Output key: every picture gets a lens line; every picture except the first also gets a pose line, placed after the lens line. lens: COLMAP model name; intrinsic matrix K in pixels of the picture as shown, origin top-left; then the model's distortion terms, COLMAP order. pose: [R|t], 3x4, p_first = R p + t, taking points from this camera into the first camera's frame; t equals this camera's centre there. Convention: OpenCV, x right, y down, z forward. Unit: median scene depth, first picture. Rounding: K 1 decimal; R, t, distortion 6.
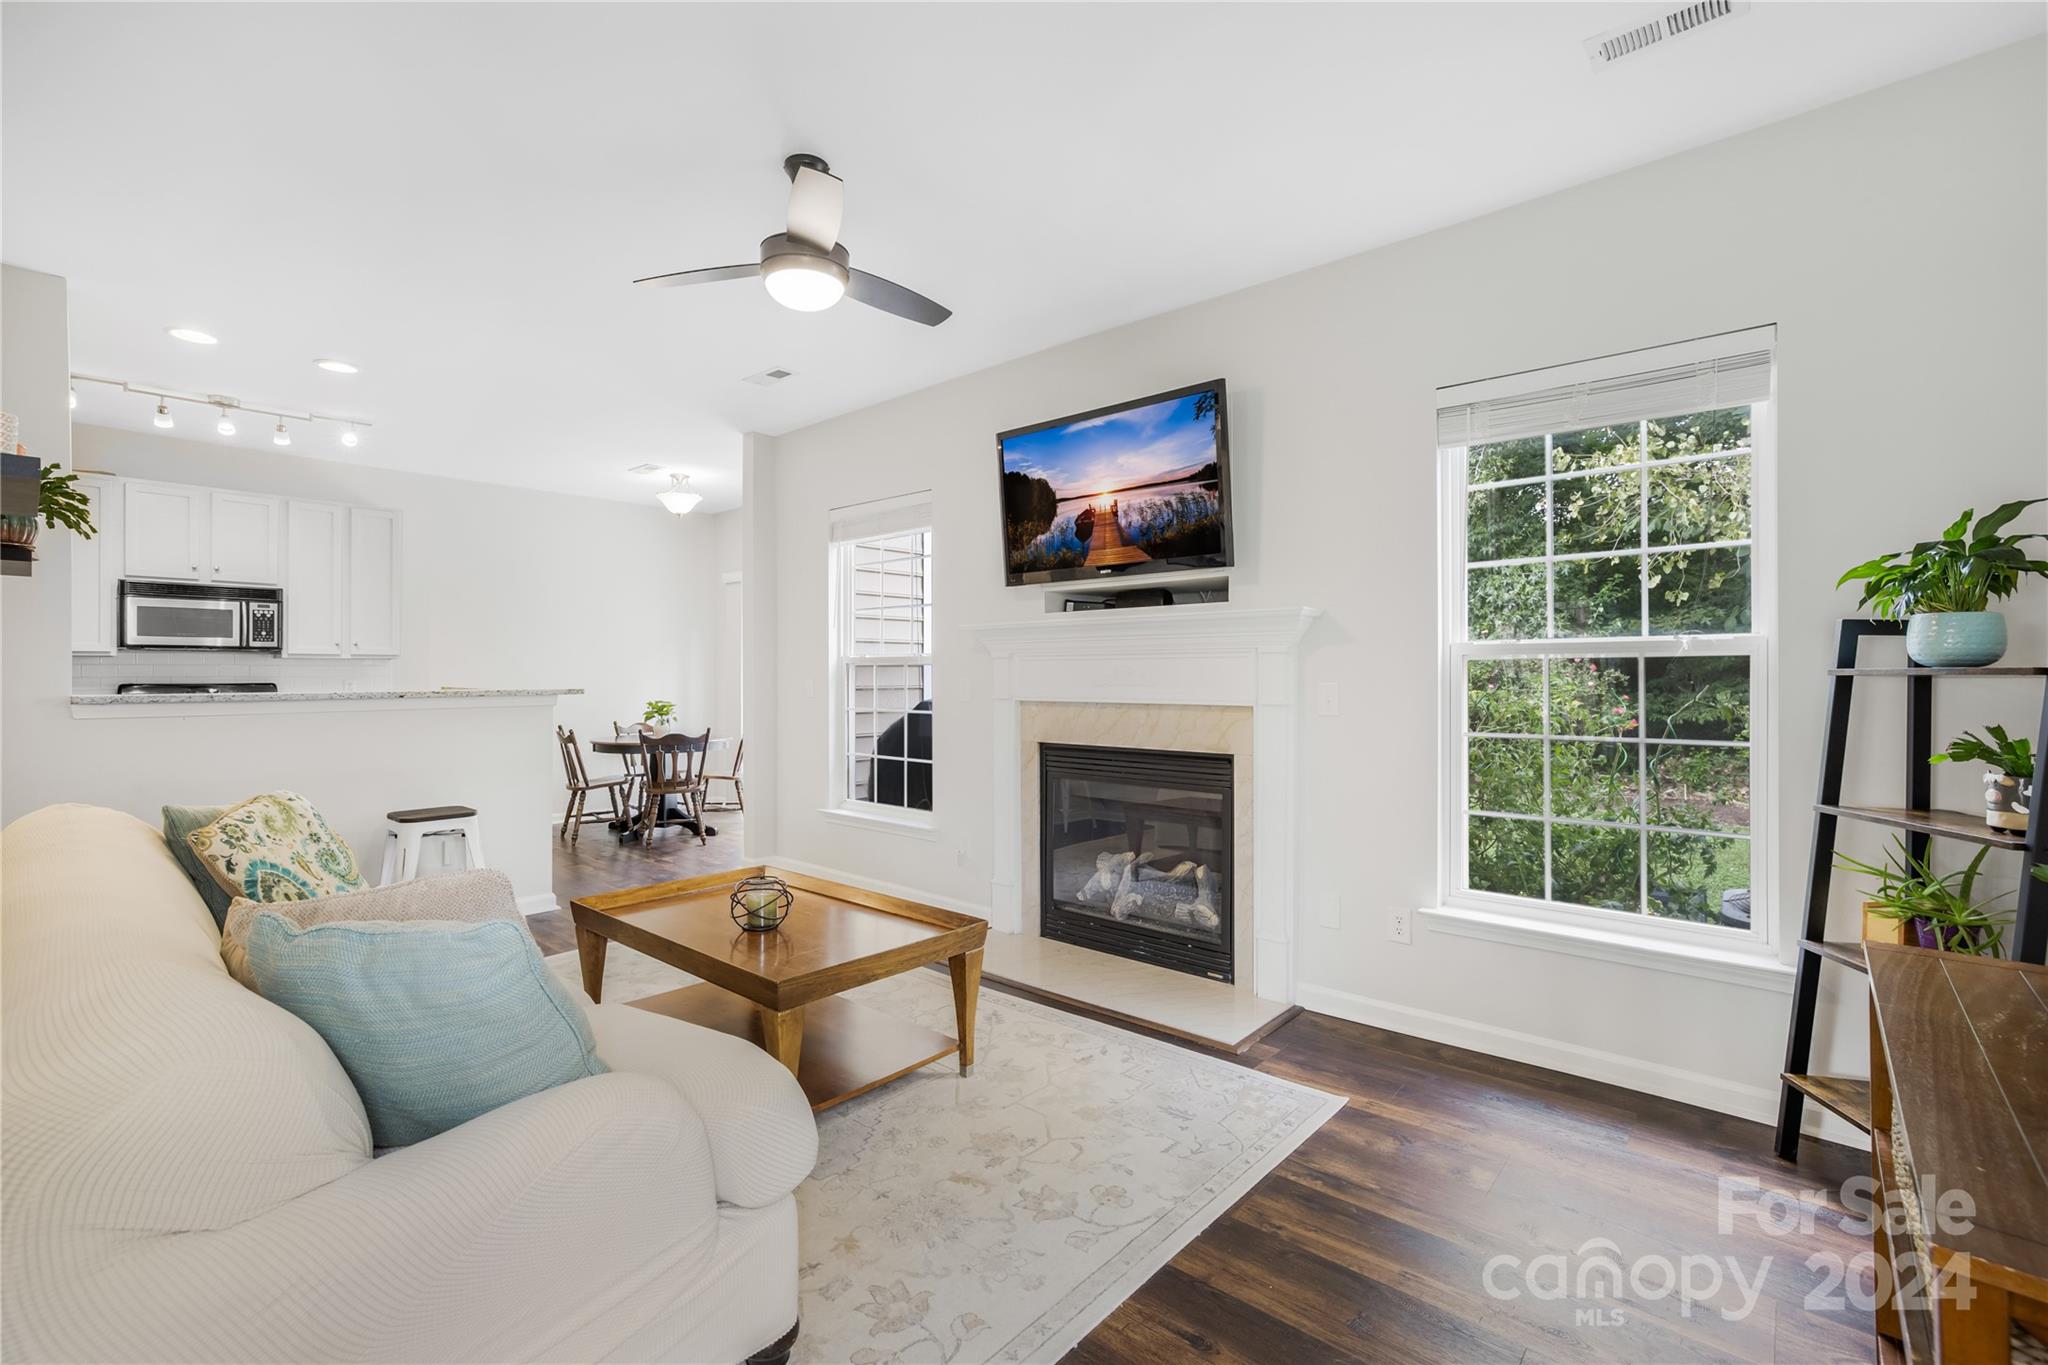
lens RADIAL K [[889.6, 0, 1048.0], [0, 889.6, 667.6], [0, 0, 1]] dist [-0.002568, -0.000224]
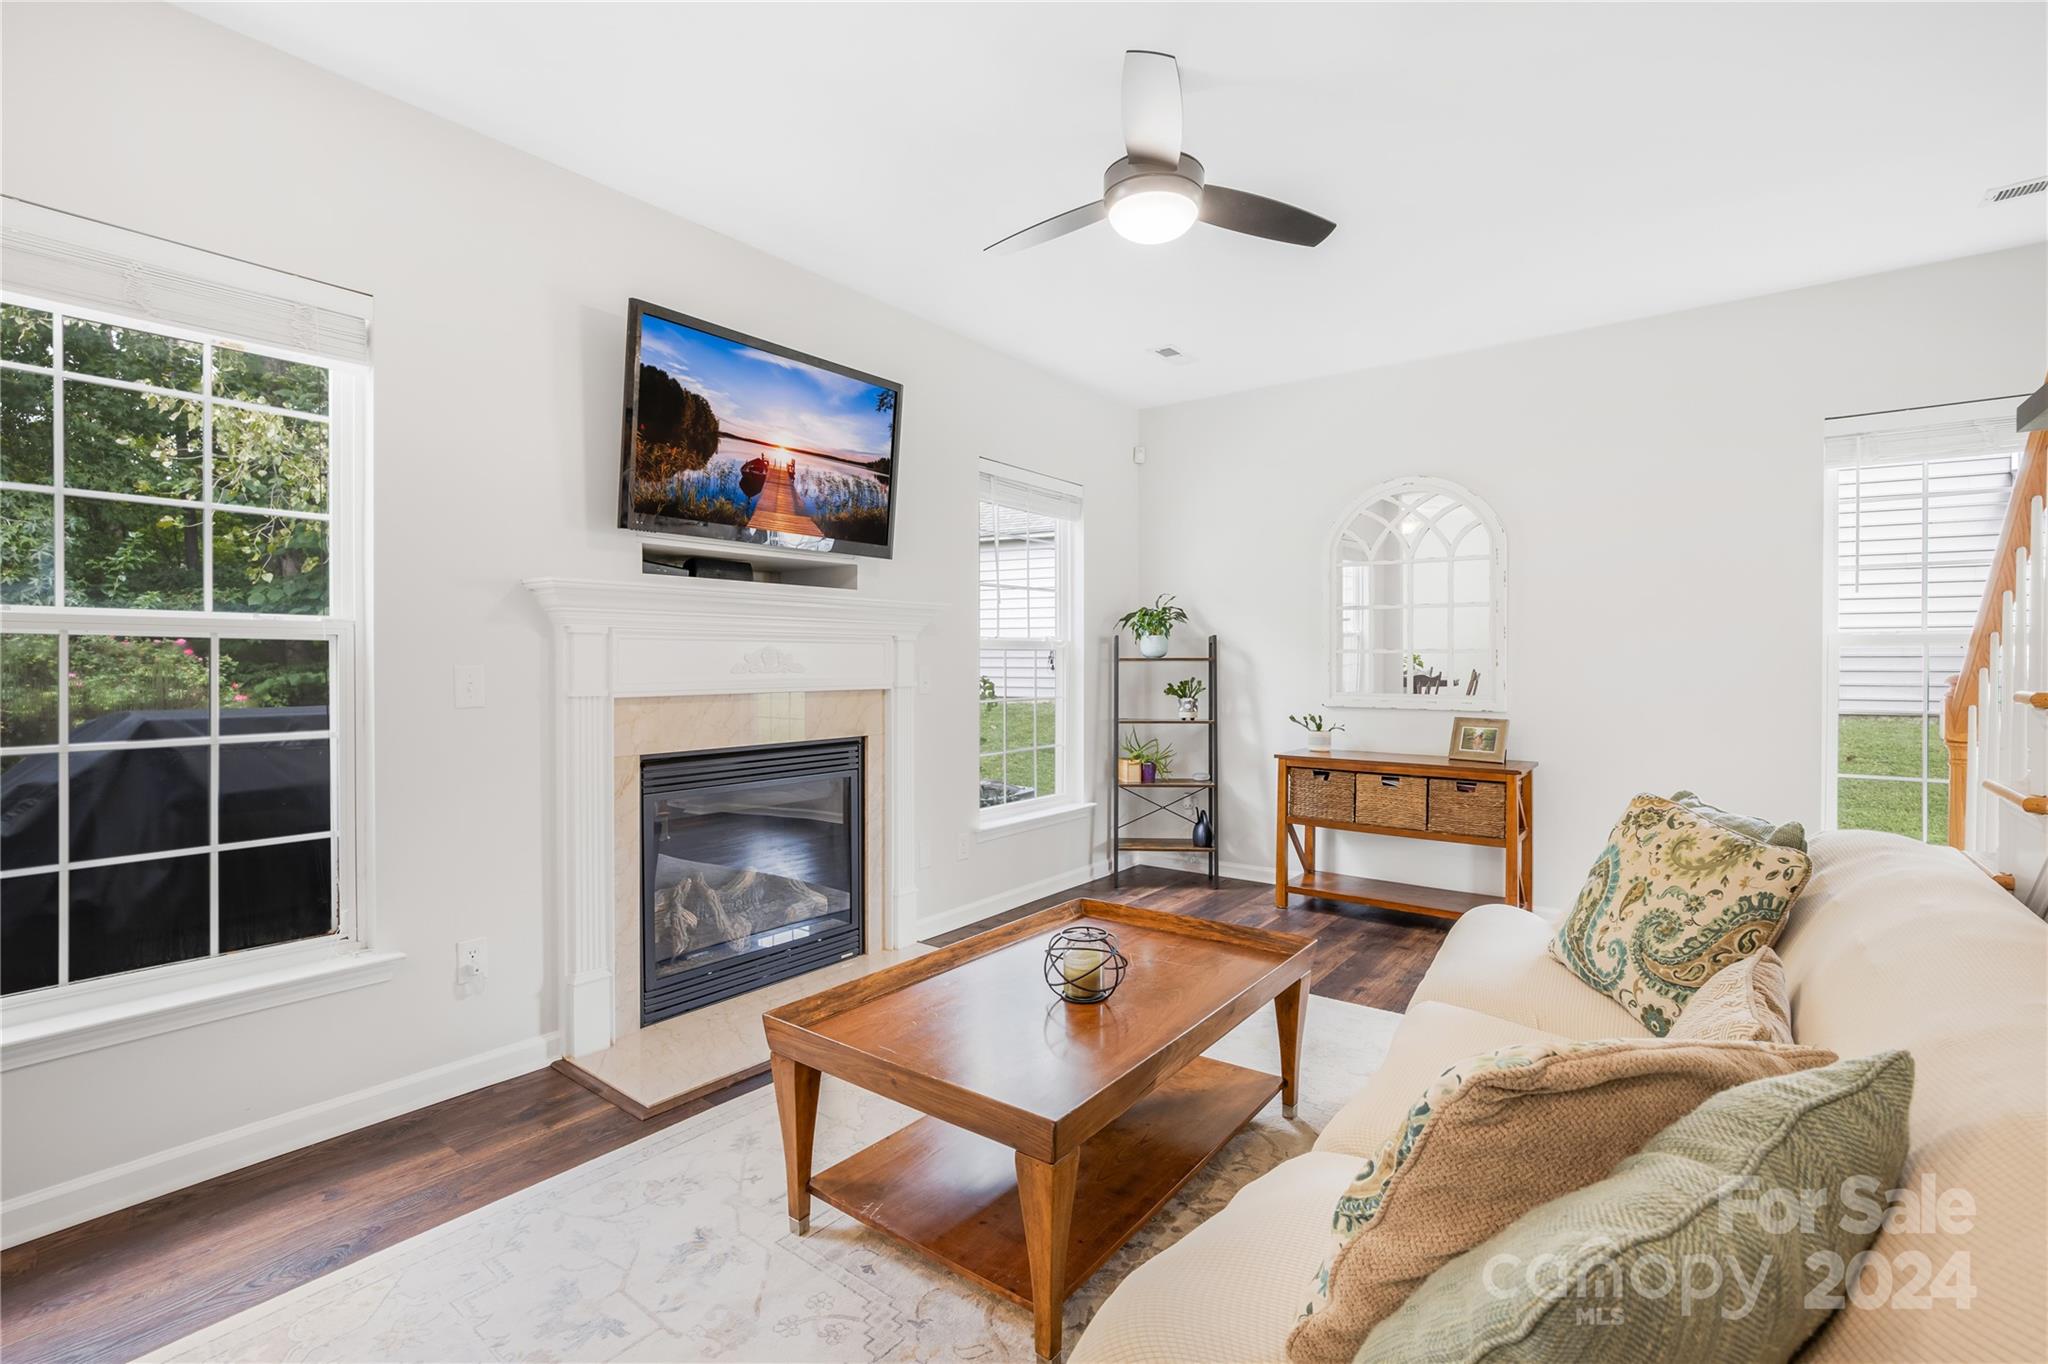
lens RADIAL K [[910.4, 0, 1001.5], [0, 910.4, 671.5], [0, 0, 1]] dist [-0.036799, 0.006234]
pose [[-0.026426, -0.015859, 0.999525, -0.778327], [-0.010679, 0.999822, 0.015581, 0.003045], [-0.999594, -0.010262, -0.026591, 0.773474]]
